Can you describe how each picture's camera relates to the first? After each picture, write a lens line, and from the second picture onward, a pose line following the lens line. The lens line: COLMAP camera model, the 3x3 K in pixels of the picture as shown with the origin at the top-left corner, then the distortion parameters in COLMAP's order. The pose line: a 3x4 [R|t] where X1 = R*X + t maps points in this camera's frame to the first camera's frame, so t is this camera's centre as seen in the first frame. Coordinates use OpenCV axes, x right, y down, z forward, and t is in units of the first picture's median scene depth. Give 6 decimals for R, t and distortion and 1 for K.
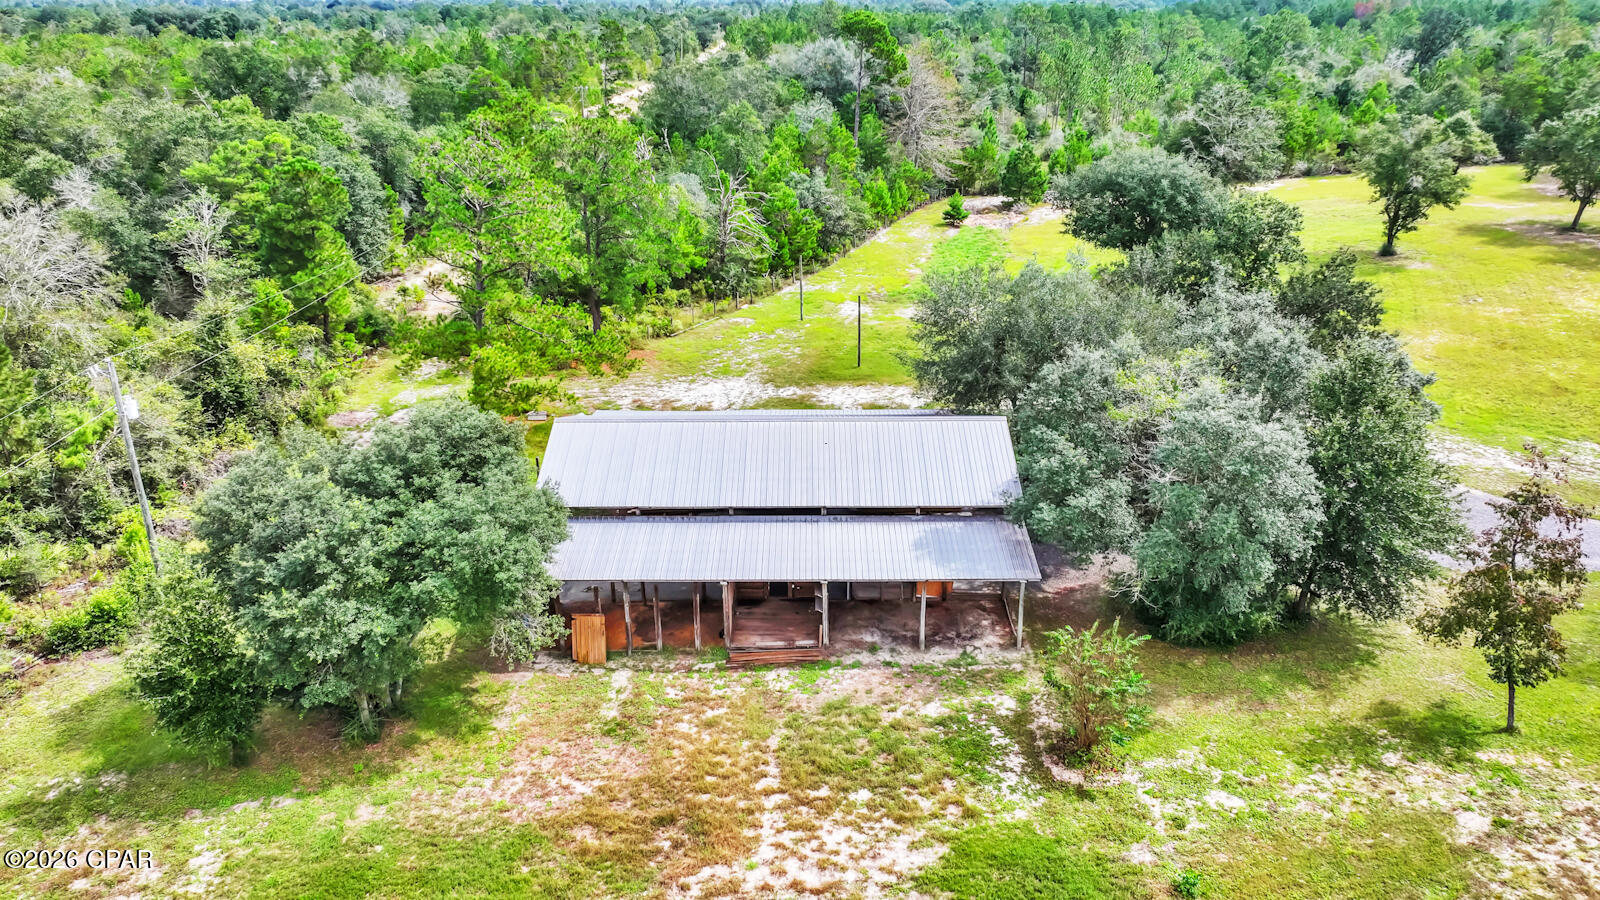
lens RADIAL K [[1110.7, 0, 806.2], [0, 1110.7, 451.0], [0, 0, 1]] dist [0.000240, 0.000130]
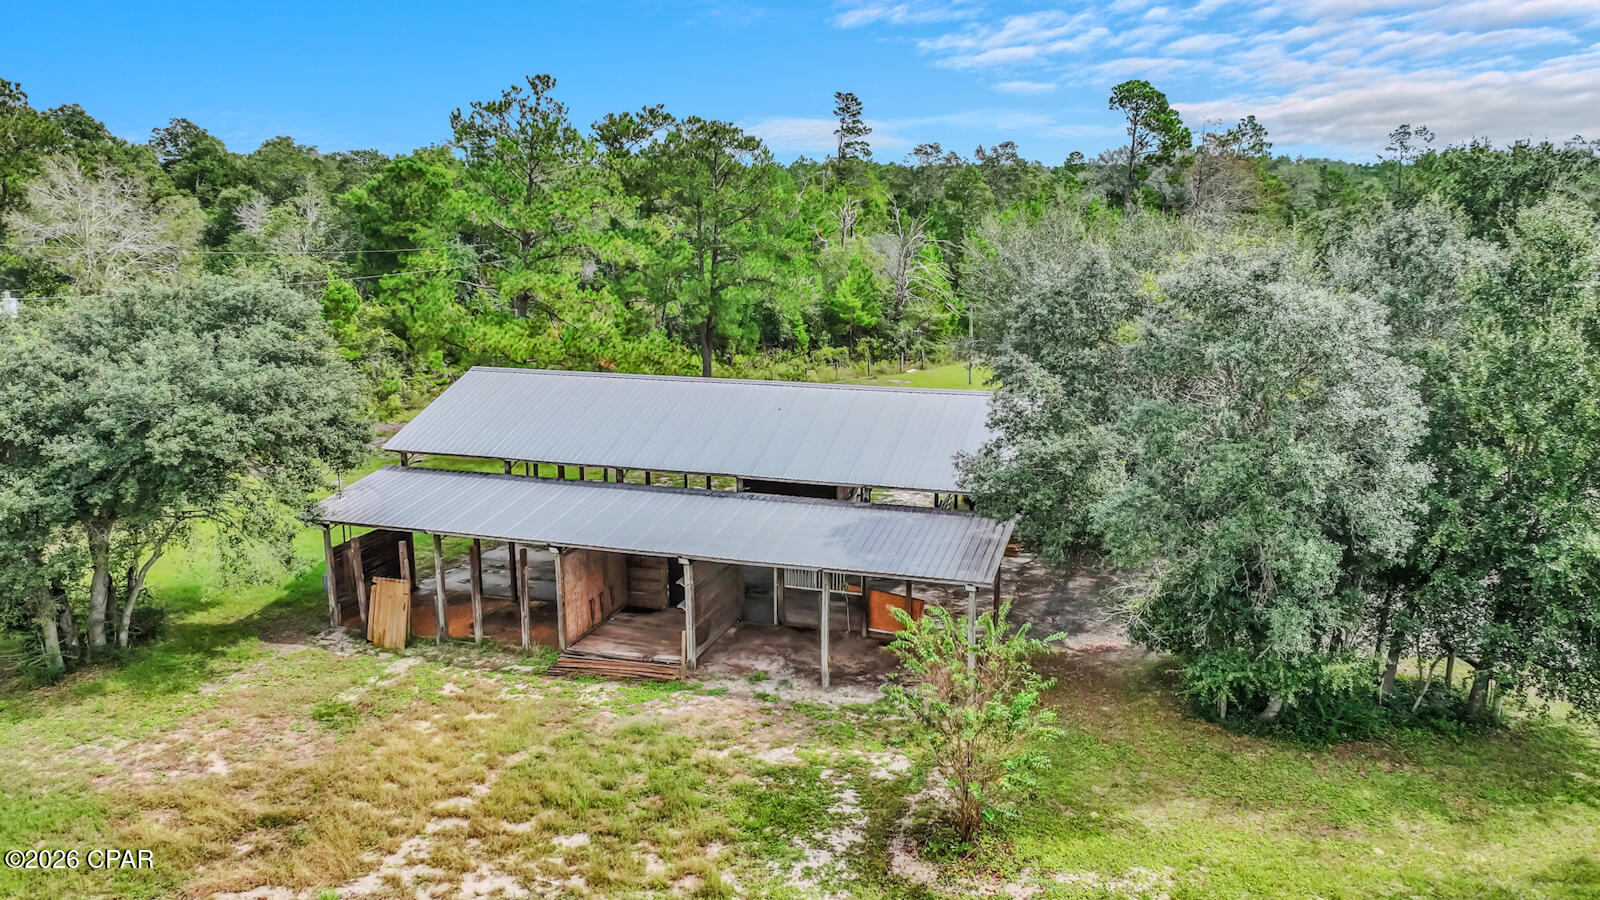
lens RADIAL K [[1213.5, 0, 800.0], [0, 1213.5, 450.0], [0, 0, 1]] dist [0.002818, -0.000447]
pose [[0.954000, 0.067610, -0.292085, 0.312673], [-0.113429, 0.983217, -0.142889, 0.155518], [0.277522, 0.169447, 0.945658, 0.309795]]
